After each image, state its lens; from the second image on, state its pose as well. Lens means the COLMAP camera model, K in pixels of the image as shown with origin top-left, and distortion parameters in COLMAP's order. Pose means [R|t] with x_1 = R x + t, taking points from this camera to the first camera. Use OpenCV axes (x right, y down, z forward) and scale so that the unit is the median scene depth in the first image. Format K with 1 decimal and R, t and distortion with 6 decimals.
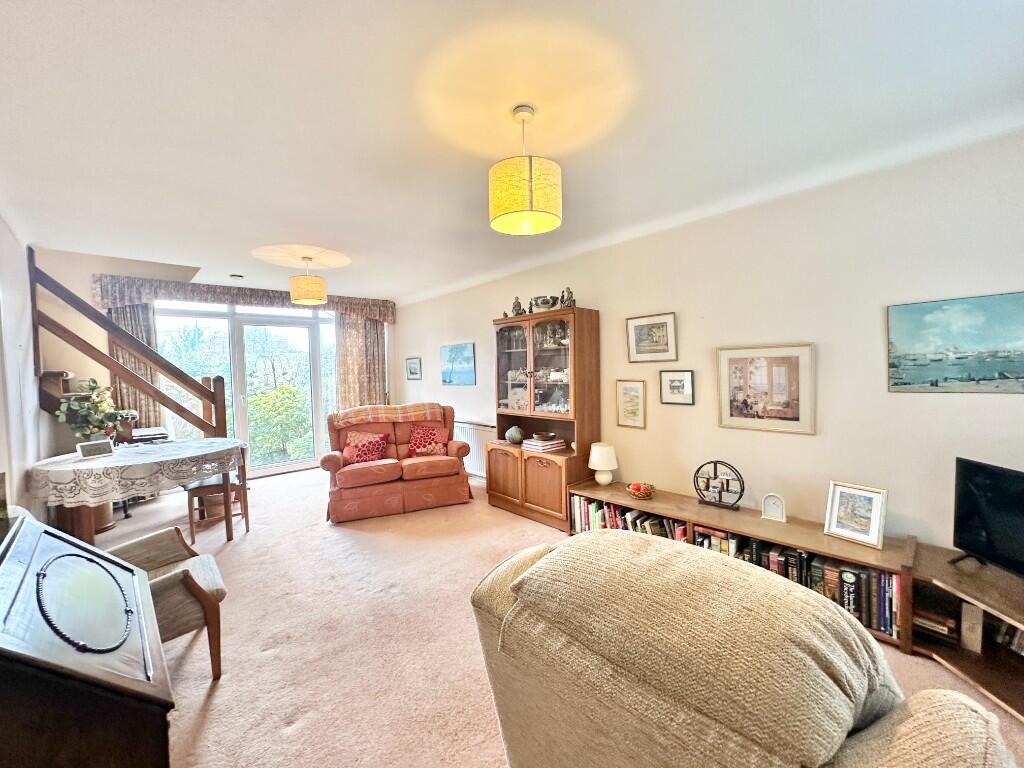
lens RADIAL K [[420.6, 0, 516.3], [0, 420.6, 386.5], [0, 0, 1]] dist [-0.000635, -0.000255]
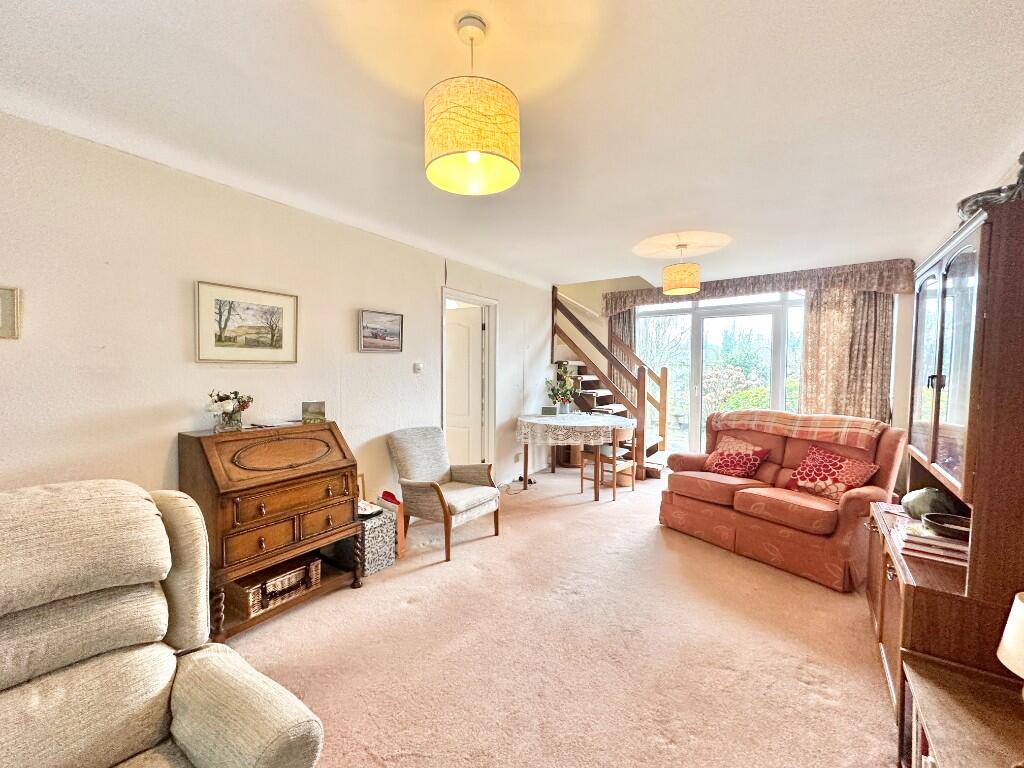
lens RADIAL K [[420.6, 0, 516.3], [0, 420.6, 386.5], [0, 0, 1]] dist [-0.000635, -0.000255]
pose [[0.168973, 0.075474, -0.982727, 0.366248], [-0.048994, 0.996474, 0.068105, -0.030197], [0.984402, 0.036639, 0.172075, 0.435288]]
